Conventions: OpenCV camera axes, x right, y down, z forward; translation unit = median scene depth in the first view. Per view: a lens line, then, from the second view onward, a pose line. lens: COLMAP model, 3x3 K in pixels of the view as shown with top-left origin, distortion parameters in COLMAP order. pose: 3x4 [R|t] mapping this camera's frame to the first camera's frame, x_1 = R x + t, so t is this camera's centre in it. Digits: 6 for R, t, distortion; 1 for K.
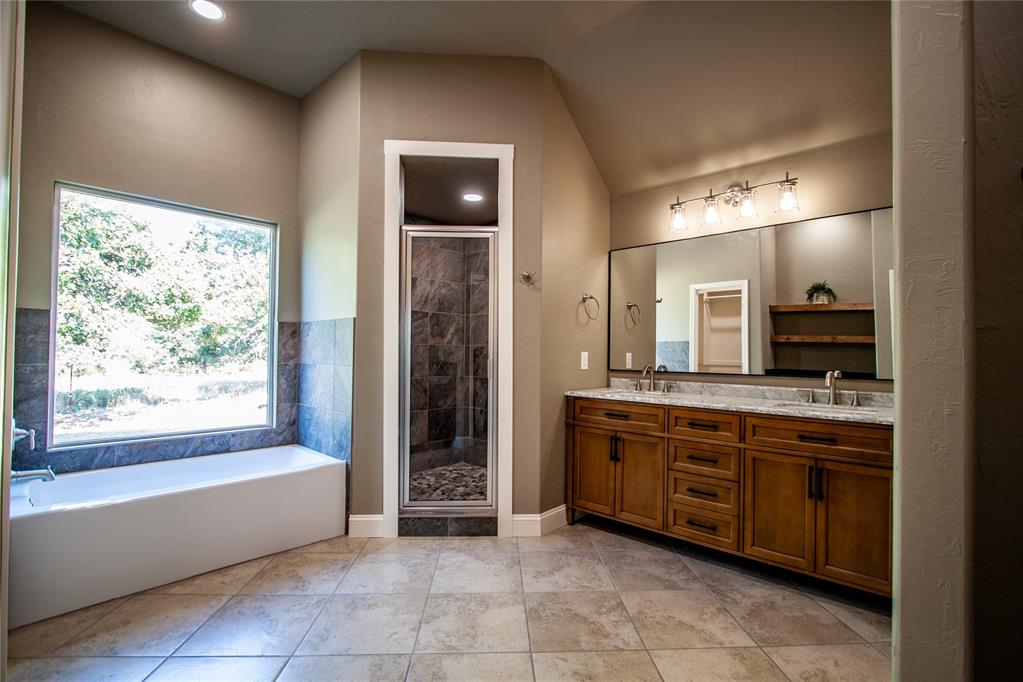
lens RADIAL K [[470.6, 0, 518.2], [0, 470.6, 344.7], [0, 0, 1]] dist [-0.013458, 0.000829]
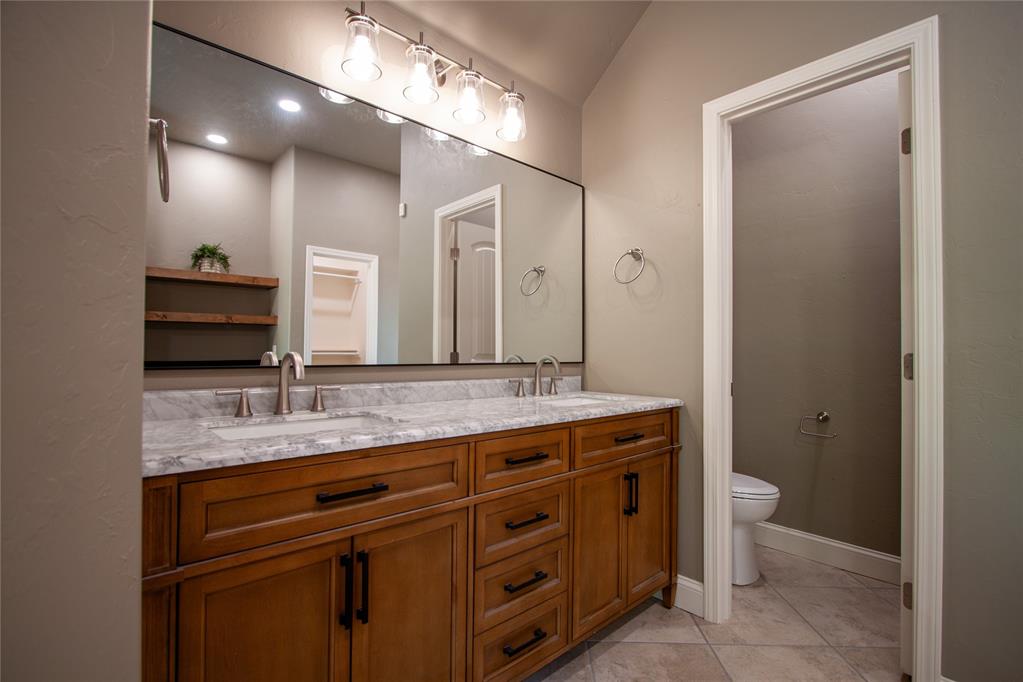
lens RADIAL K [[470.6, 0, 515.4], [0, 470.6, 343.7], [0, 0, 1]] dist [-0.013458, 0.000829]
pose [[0.080488, 0.006453, 0.996735, -0.145103], [-0.023890, 0.999704, -0.004543, 0.039734], [-0.996469, -0.023446, 0.080619, 0.923171]]
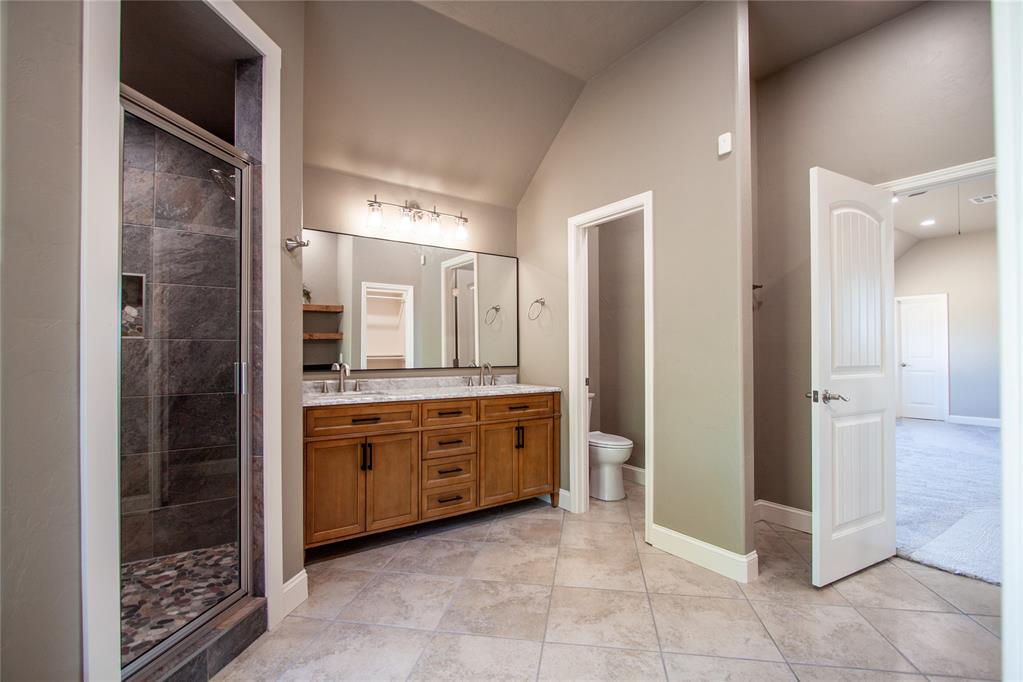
lens RADIAL K [[470.6, 0, 512.7], [0, 470.6, 345.2], [0, 0, 1]] dist [-0.013458, 0.000829]
pose [[0.209993, -0.000022, 0.977703, -0.672728], [-0.011852, 0.999926, 0.002568, -0.000024], [-0.977631, -0.012127, 0.209978, 0.577474]]
